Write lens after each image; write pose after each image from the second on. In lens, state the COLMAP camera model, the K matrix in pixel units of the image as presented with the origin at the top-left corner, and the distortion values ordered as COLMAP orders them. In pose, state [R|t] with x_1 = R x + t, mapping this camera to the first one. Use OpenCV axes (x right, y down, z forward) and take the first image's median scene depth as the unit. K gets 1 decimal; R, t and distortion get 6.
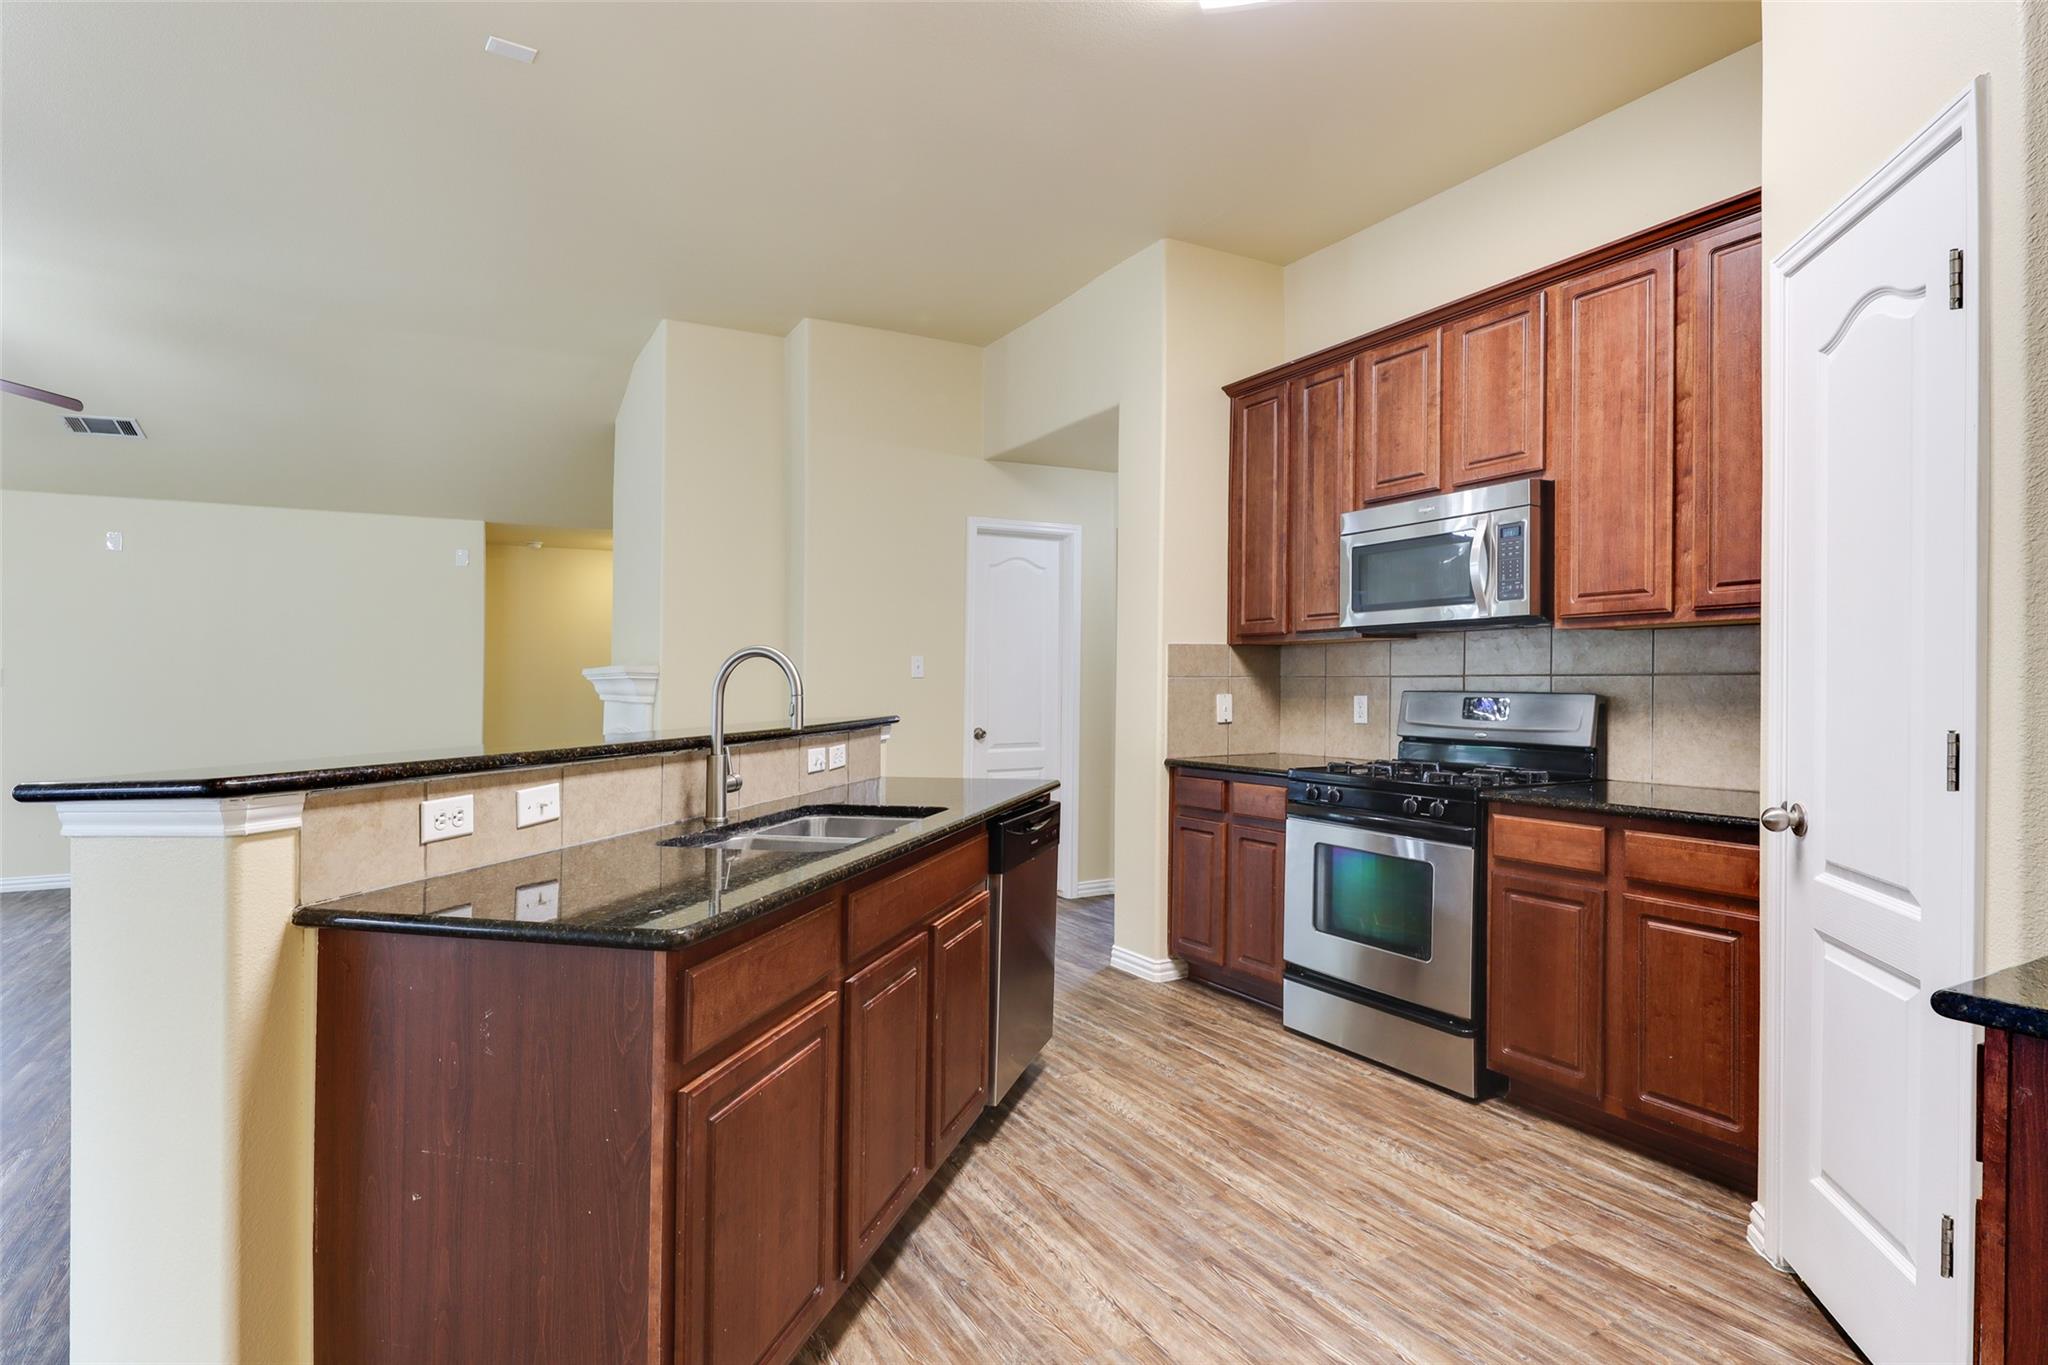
lens RADIAL K [[1041.1, 0, 1027.1], [0, 1041.1, 674.5], [0, 0, 1]] dist [0.007407, -0.001888]
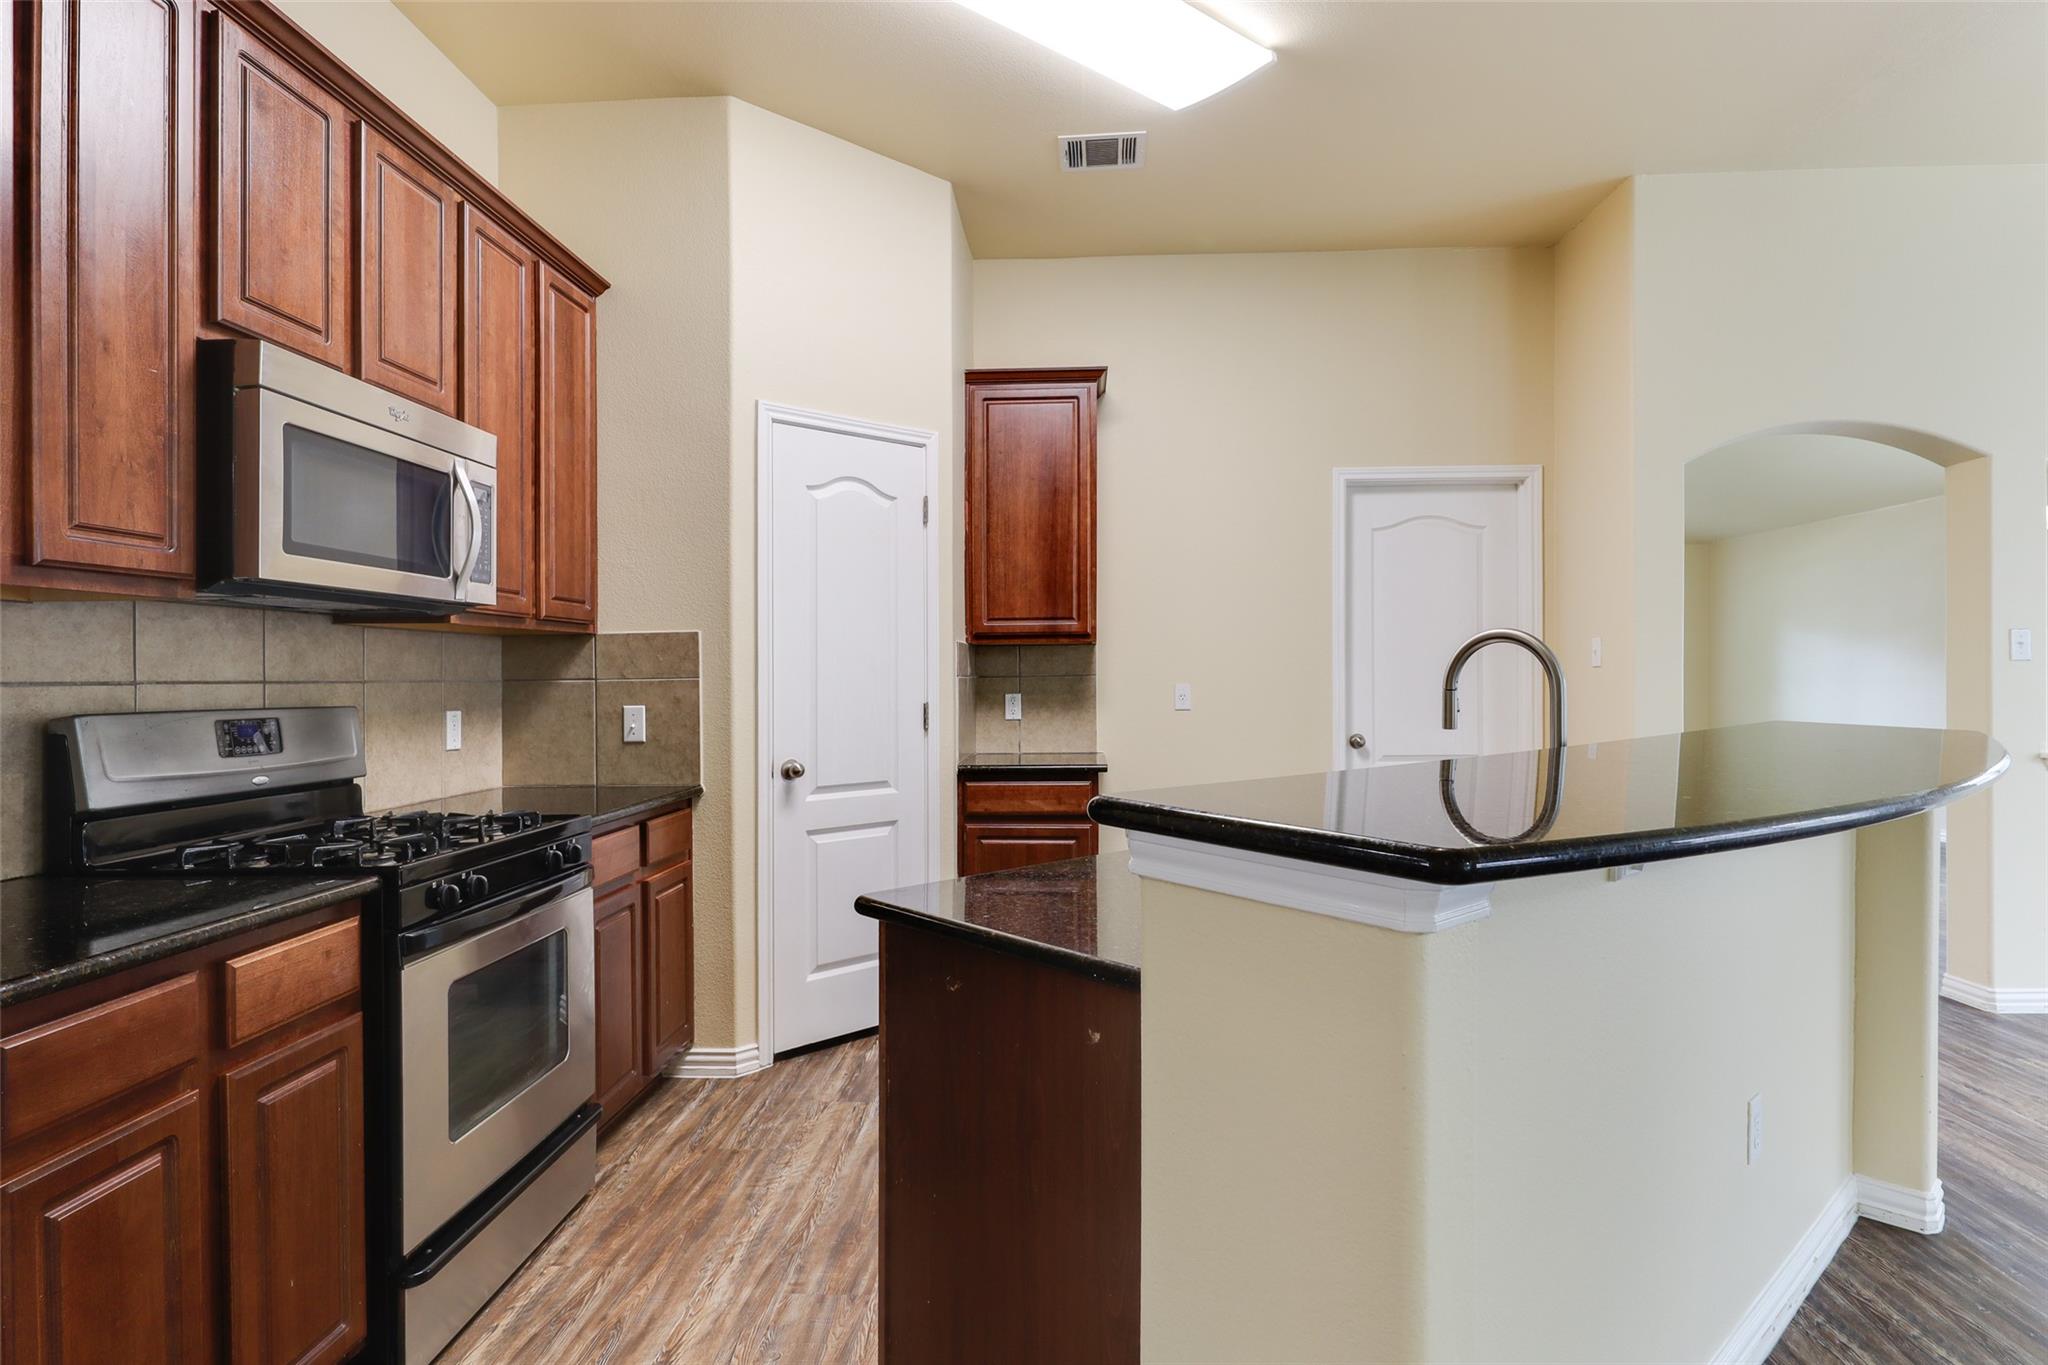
lens RADIAL K [[1041.1, 0, 1029.7], [0, 1041.1, 687.2], [0, 0, 1]] dist [0.007407, -0.001888]
pose [[-0.831230, 0.007083, 0.555884, -0.361080], [0.009158, 0.999958, 0.000954, 0.010237], [-0.555854, 0.005884, -0.831259, 1.632589]]
